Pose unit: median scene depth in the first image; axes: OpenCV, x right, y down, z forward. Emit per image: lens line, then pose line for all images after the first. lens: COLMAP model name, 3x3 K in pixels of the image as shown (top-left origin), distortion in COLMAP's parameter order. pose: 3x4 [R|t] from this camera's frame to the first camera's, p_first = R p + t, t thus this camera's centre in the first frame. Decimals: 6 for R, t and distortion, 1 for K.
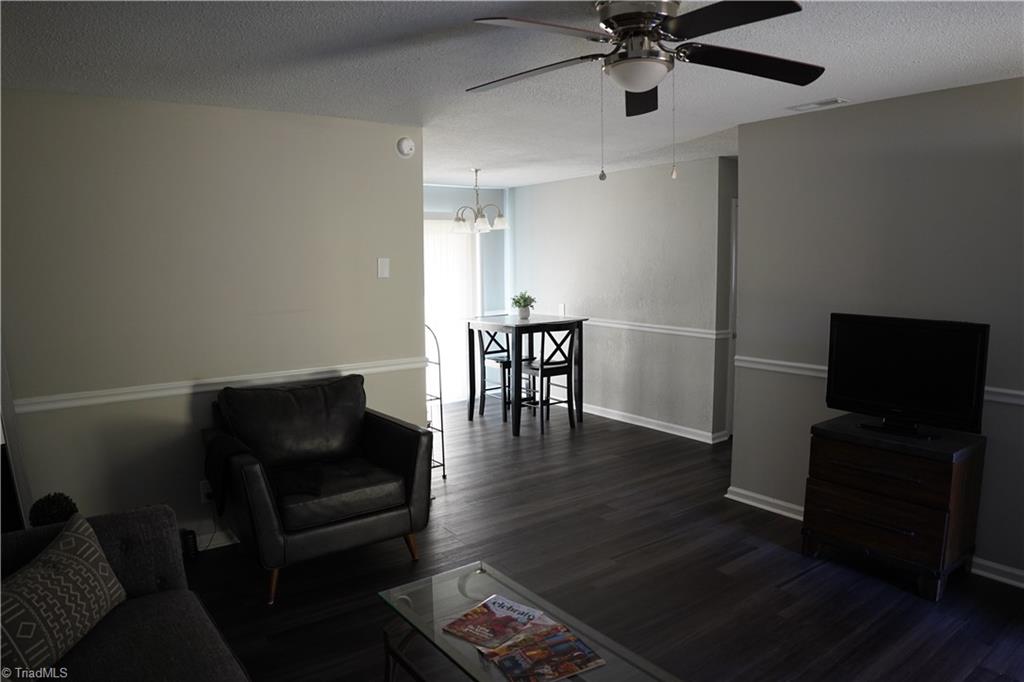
lens RADIAL K [[670.9, 0, 502.7], [0, 670.9, 337.3], [0, 0, 1]] dist [-0.141307, 0.043928]
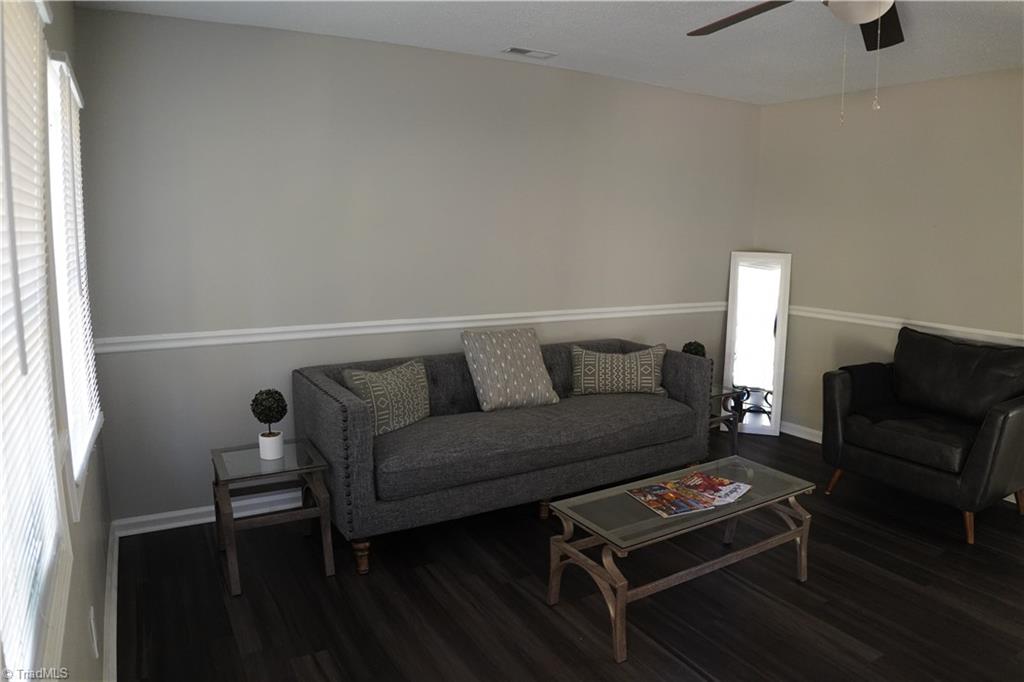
lens RADIAL K [[670.9, 0, 502.7], [0, 670.9, 337.3], [0, 0, 1]] dist [-0.141307, 0.043928]
pose [[-0.111936, 0.171039, -0.978885, 1.259404], [-0.119540, 0.975605, 0.184135, -0.046923], [0.986499, 0.137627, -0.088760, 0.659546]]
